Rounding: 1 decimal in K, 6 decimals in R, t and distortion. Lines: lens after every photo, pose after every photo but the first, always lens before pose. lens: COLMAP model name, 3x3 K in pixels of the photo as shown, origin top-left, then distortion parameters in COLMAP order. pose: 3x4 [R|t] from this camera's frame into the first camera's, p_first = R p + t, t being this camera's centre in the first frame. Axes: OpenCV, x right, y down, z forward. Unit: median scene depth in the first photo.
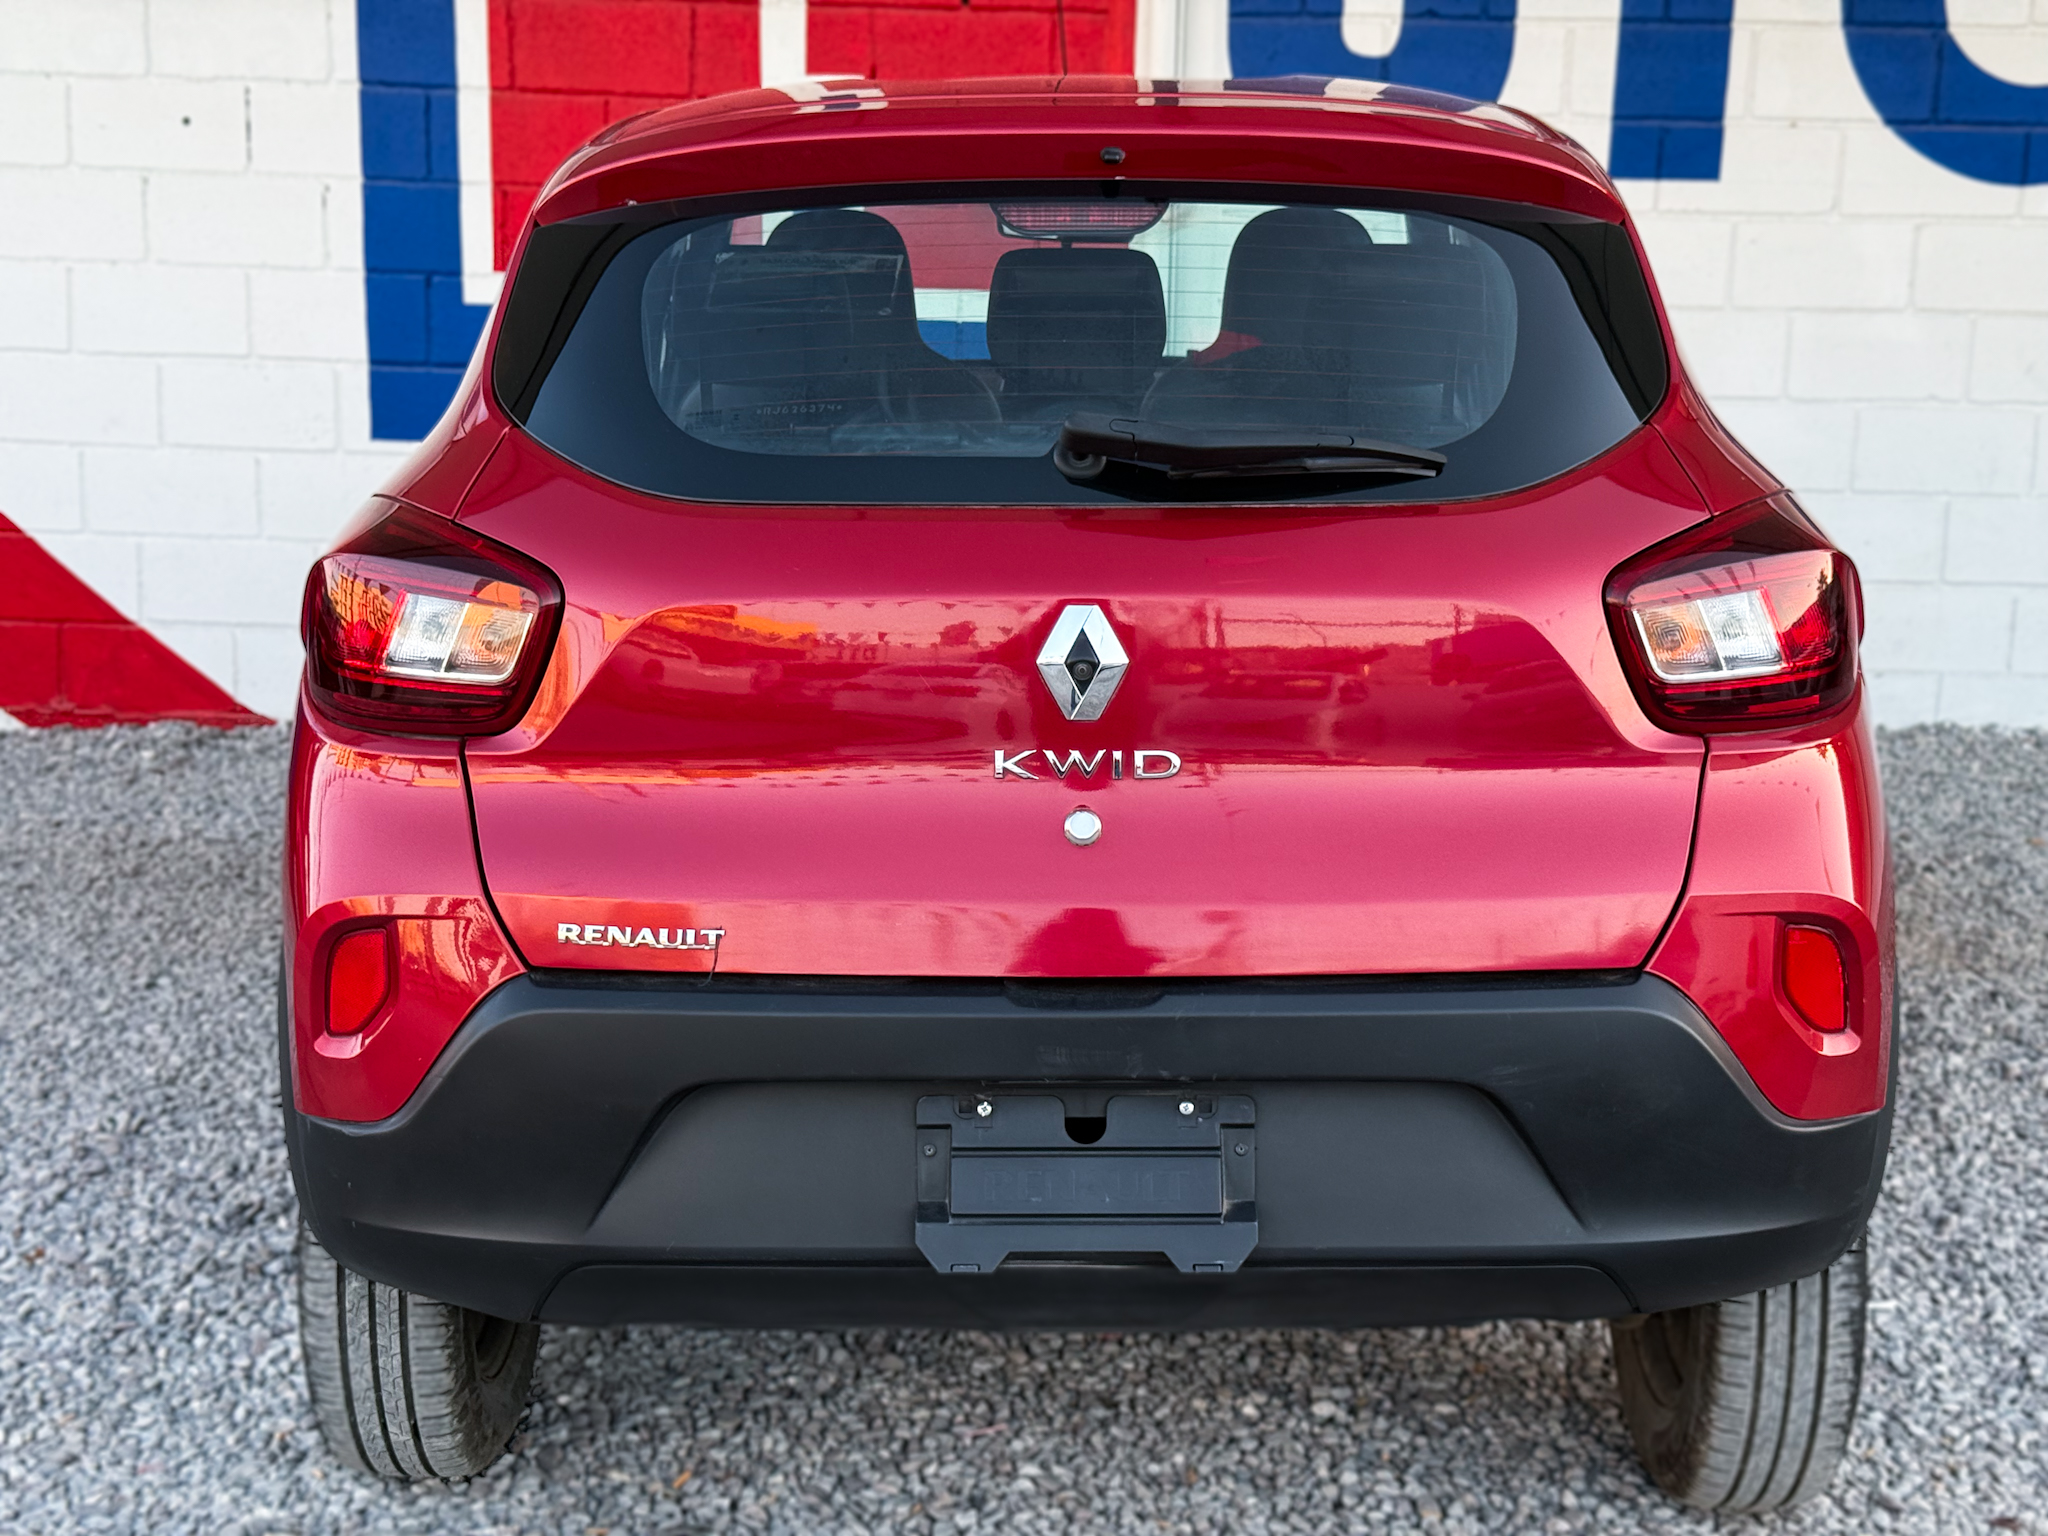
lens RADIAL K [[2820.9, 0, 1031.9], [0, 2820.9, 763.8], [0, 0, 1]] dist [0.097202, 0.000000]
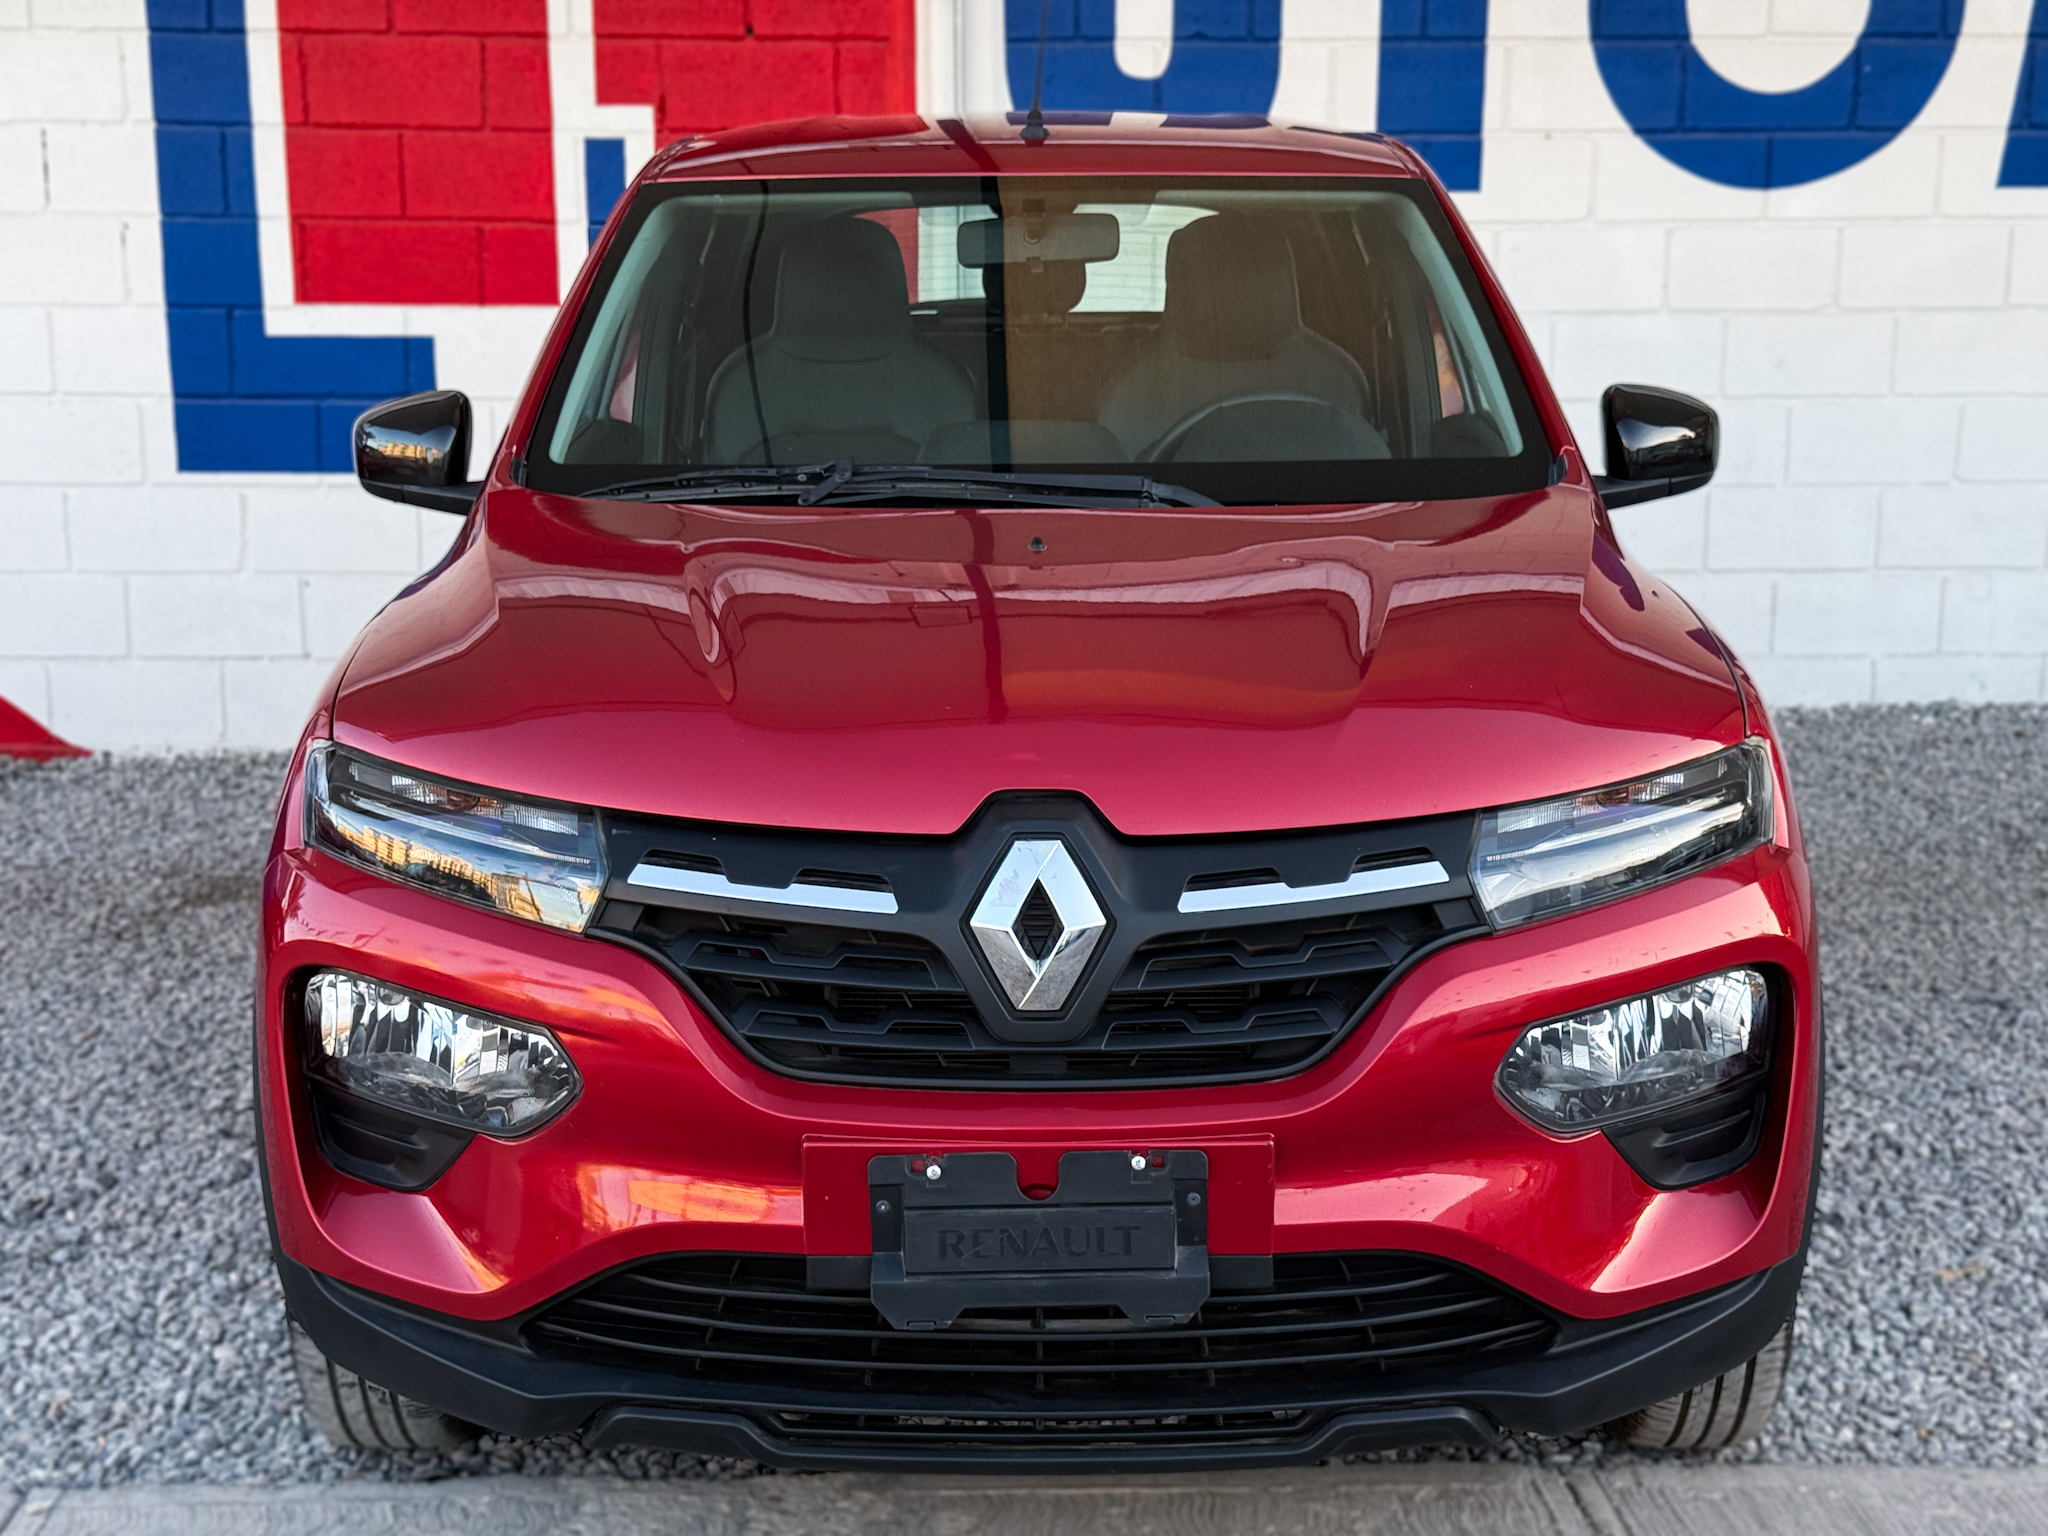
lens RADIAL K [[2820.9, 0, 1011.6], [0, 2820.9, 767.7], [0, 0, 1]] dist [0.097202, 0.000000]
pose [[0.998786, -0.030780, 0.038468, 0.023691], [0.031040, 0.999499, -0.006184, 0.007554], [-0.038258, 0.007370, 0.999241, -0.030862]]
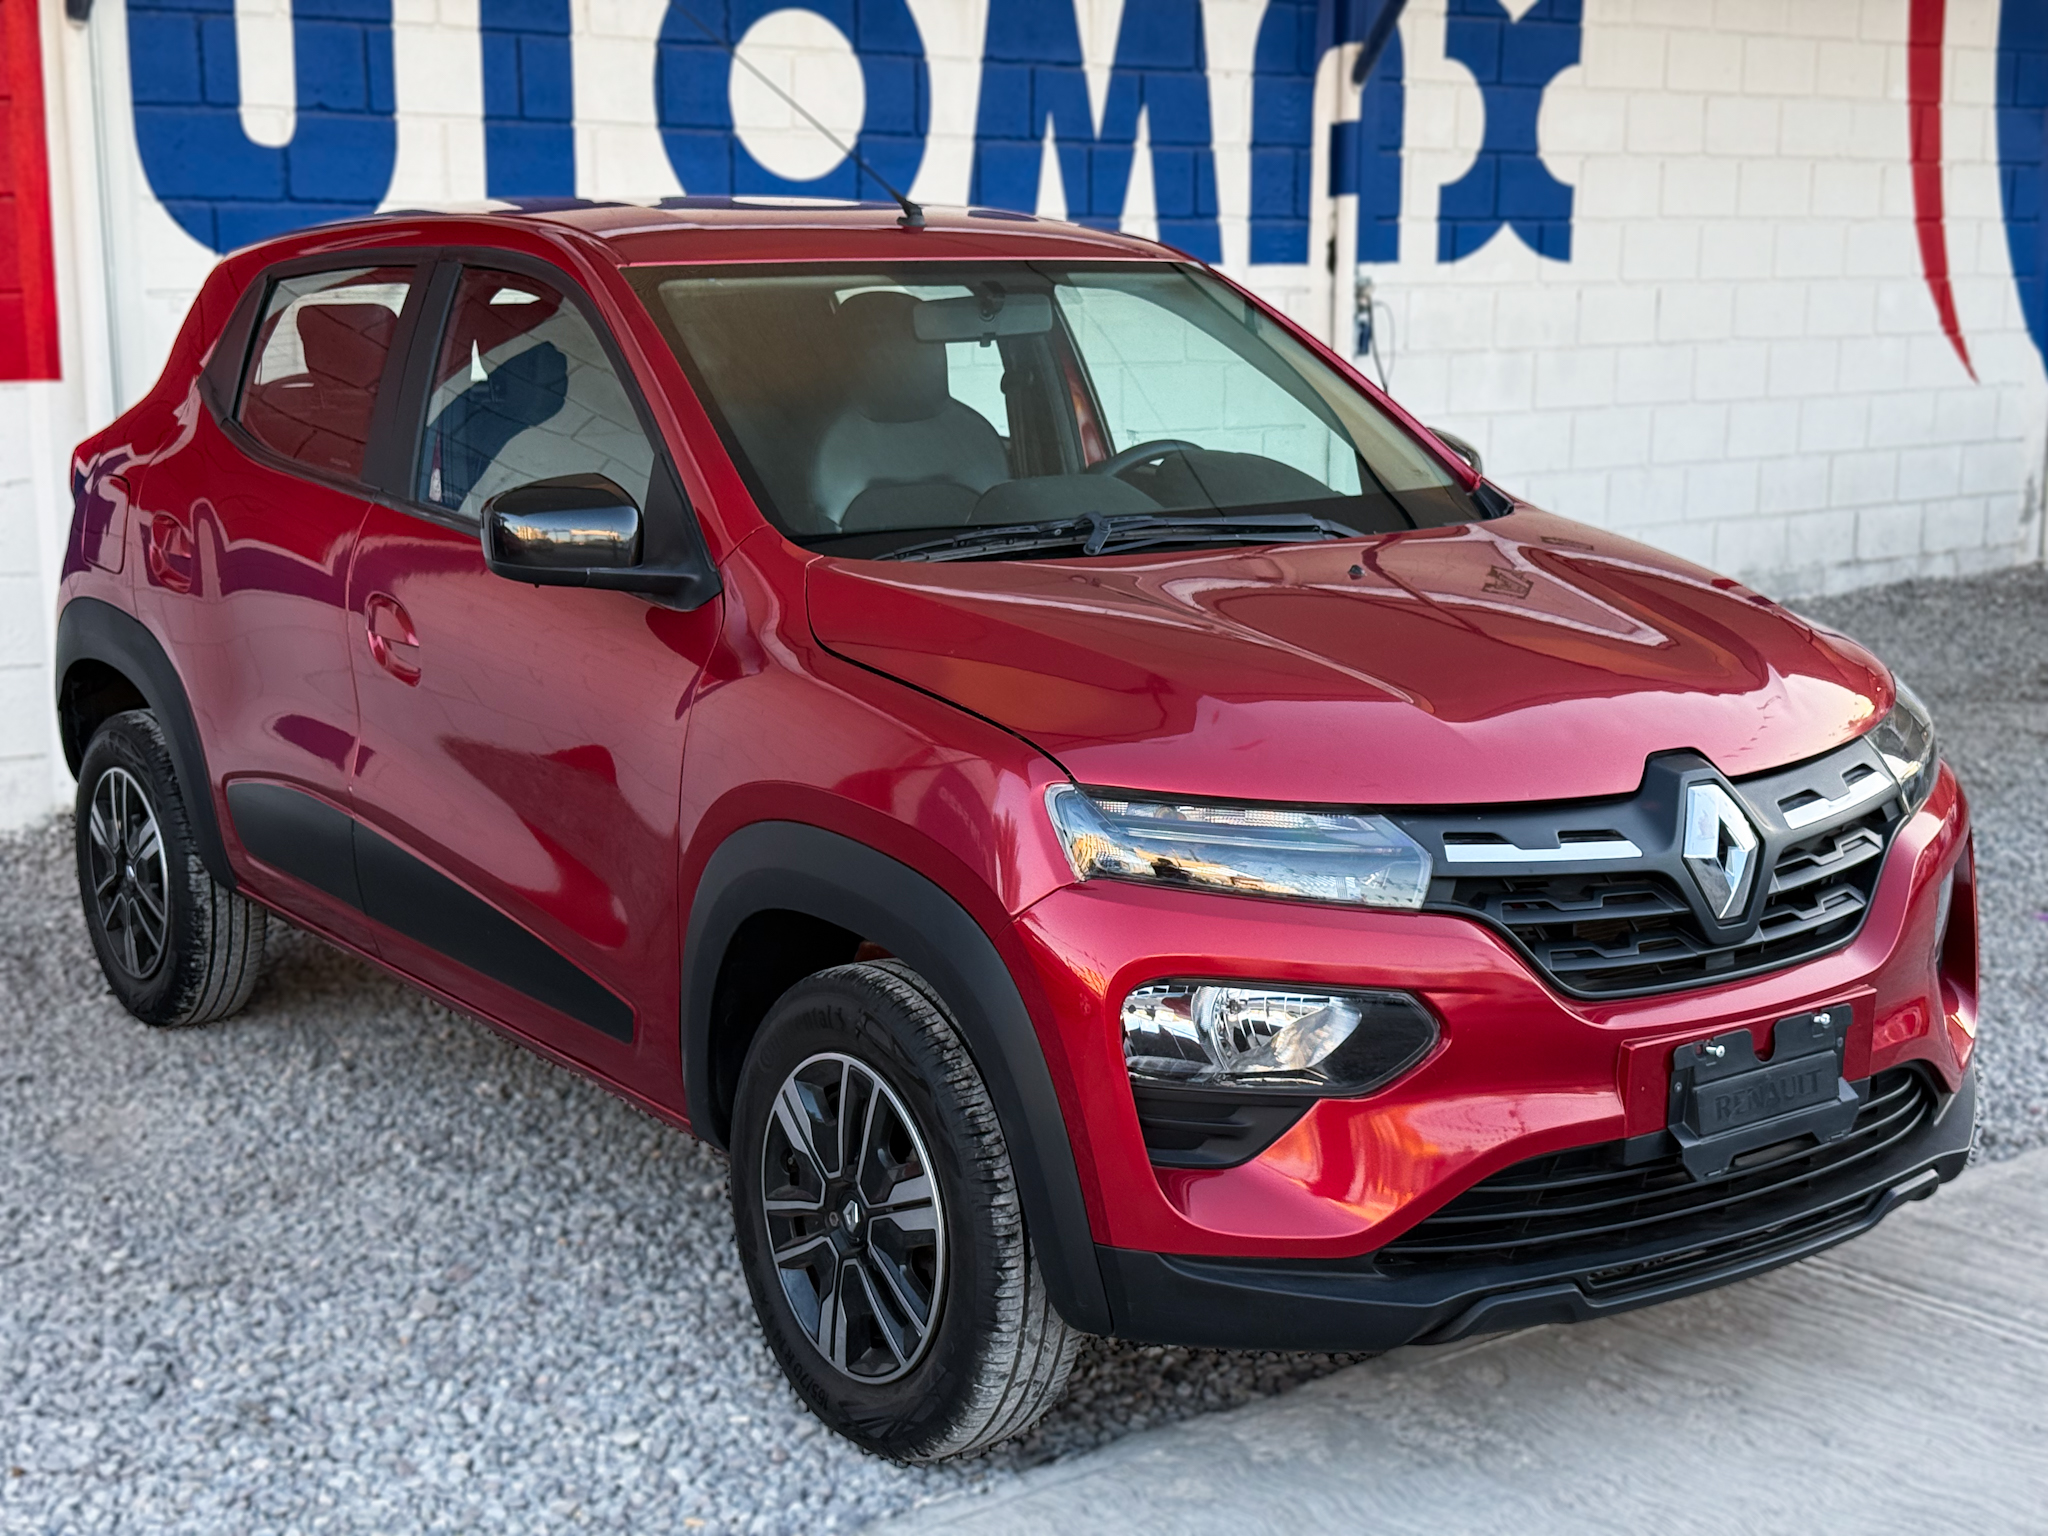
lens RADIAL K [[2820.9, 0, 1021.6], [0, 2820.9, 772.9], [0, 0, 1]] dist [0.097202, 0.000000]
pose [[0.781960, -0.133531, 0.608858, -0.327821], [0.144031, 0.989058, 0.031933, -0.018269], [-0.606460, 0.062724, 0.792636, 0.029623]]
